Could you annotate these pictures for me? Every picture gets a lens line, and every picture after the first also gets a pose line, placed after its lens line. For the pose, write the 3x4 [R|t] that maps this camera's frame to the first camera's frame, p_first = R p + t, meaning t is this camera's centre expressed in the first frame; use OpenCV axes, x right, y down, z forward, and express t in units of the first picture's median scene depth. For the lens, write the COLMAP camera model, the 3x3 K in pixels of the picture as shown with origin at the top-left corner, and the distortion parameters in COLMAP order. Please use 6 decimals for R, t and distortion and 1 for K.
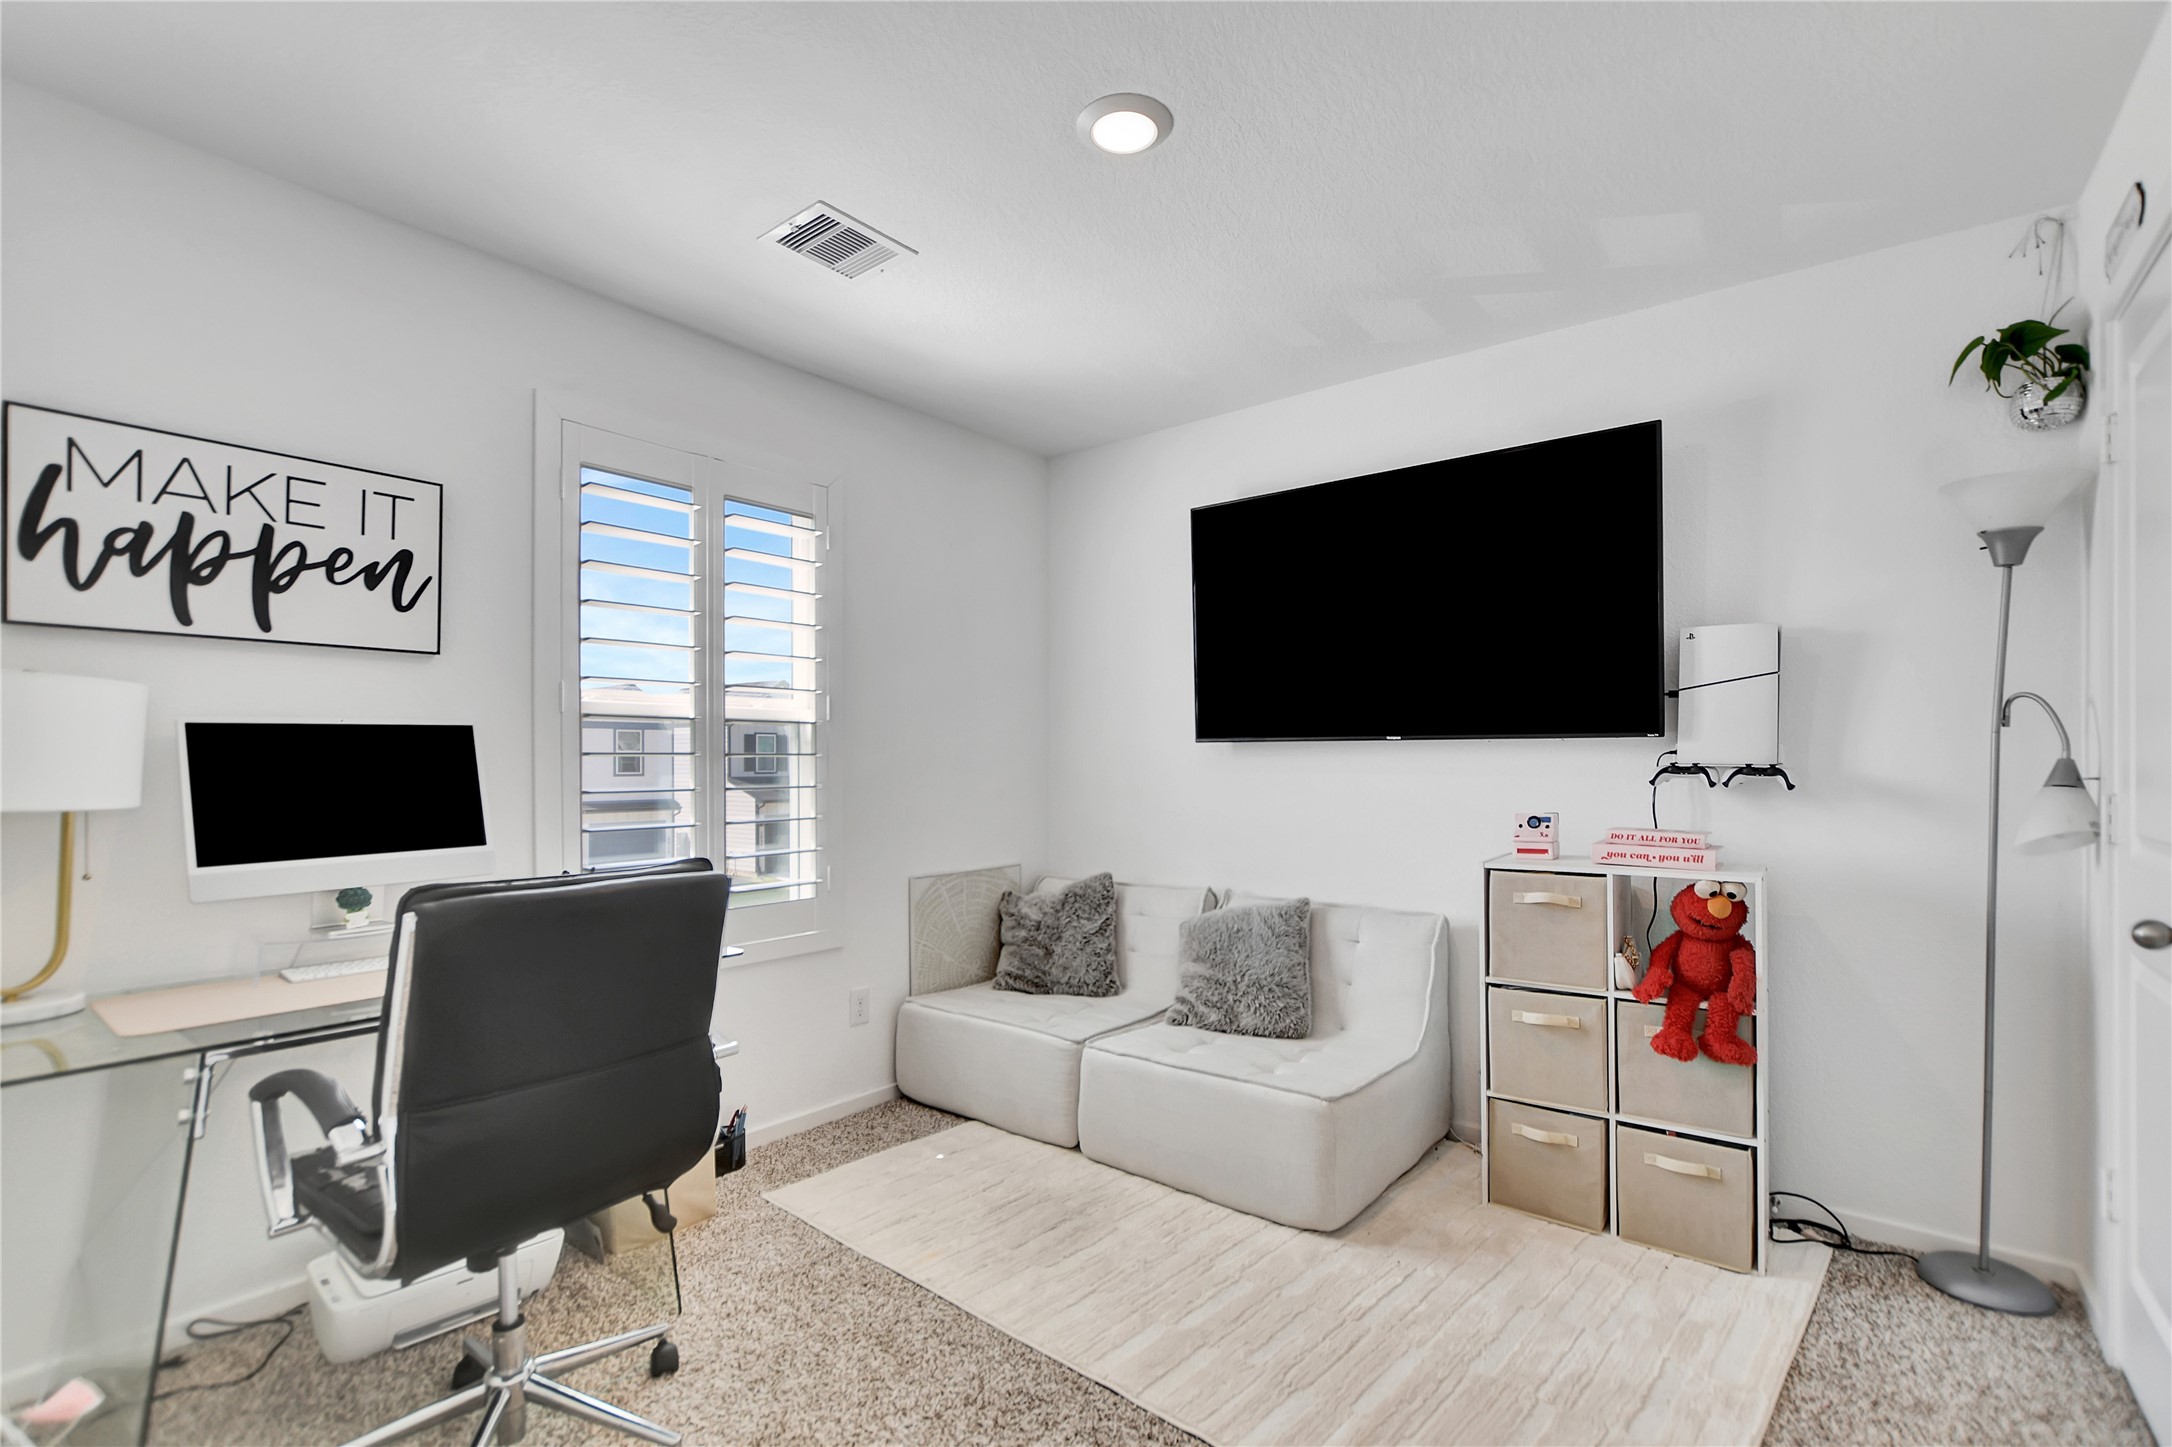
lens RADIAL K [[965.5, 0, 1080.1], [0, 965.5, 743.9], [0, 0, 1]] dist [-0.016956, 0.004659]
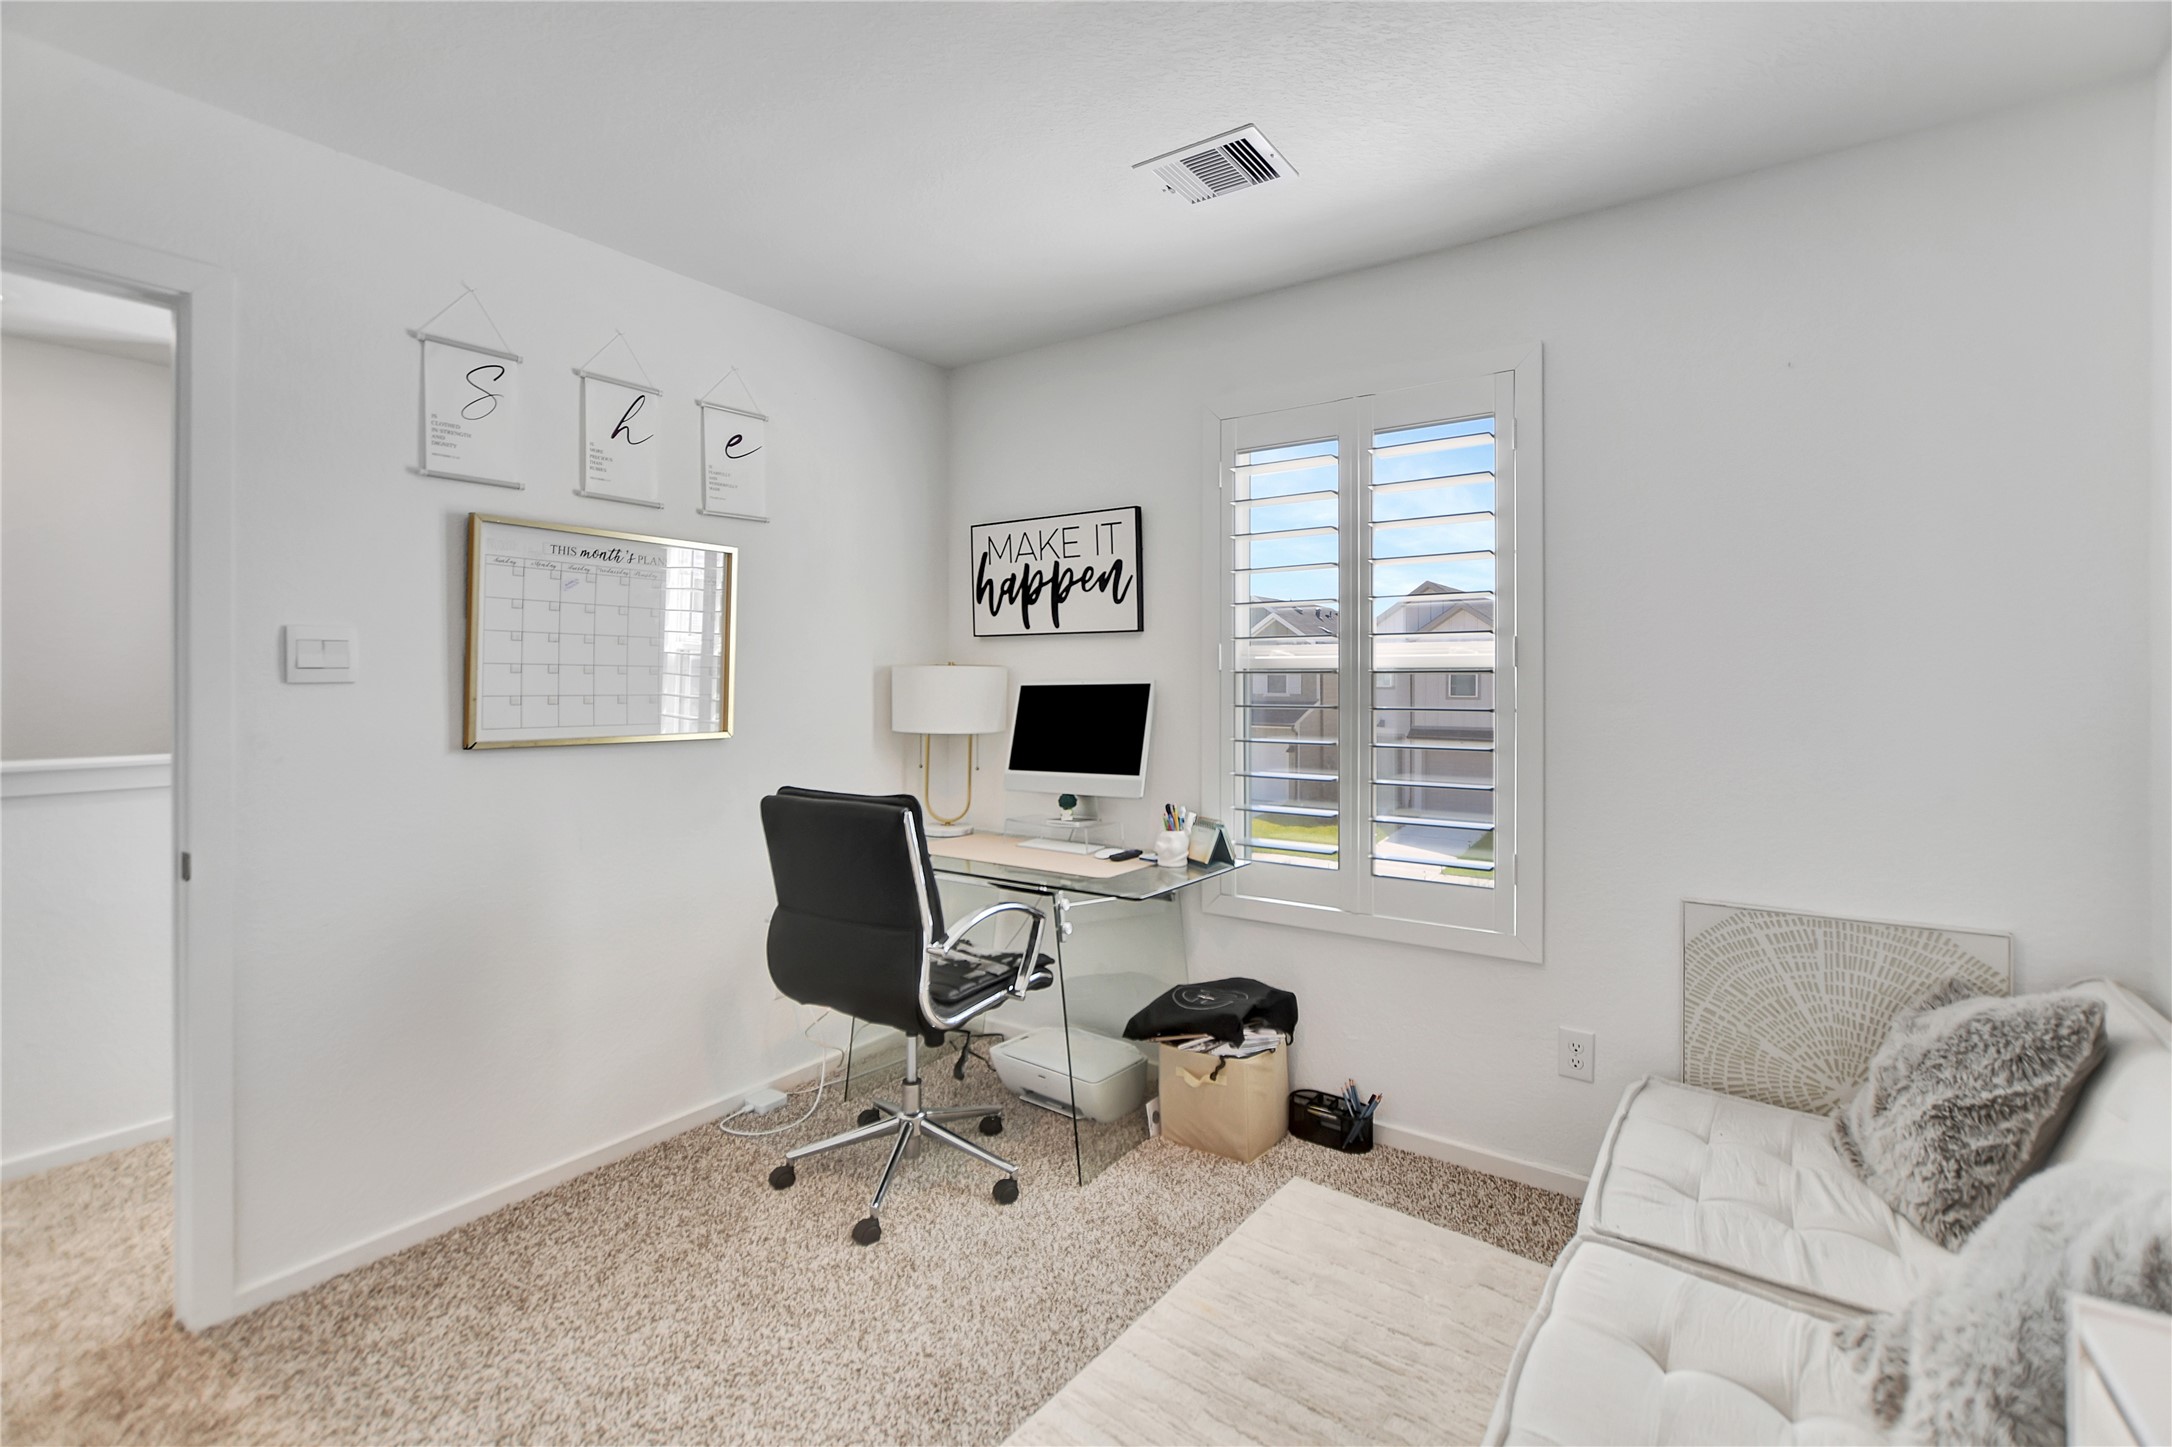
lens RADIAL K [[962.8, 0, 1088.8], [0, 962.8, 674.7], [0, 0, 1]] dist [-0.002298, -0.000132]
pose [[0.072219, -0.008765, -0.997350, 0.764315], [0.011994, 0.999897, -0.007919, -0.024863], [0.997317, -0.011390, 0.072317, 0.929206]]
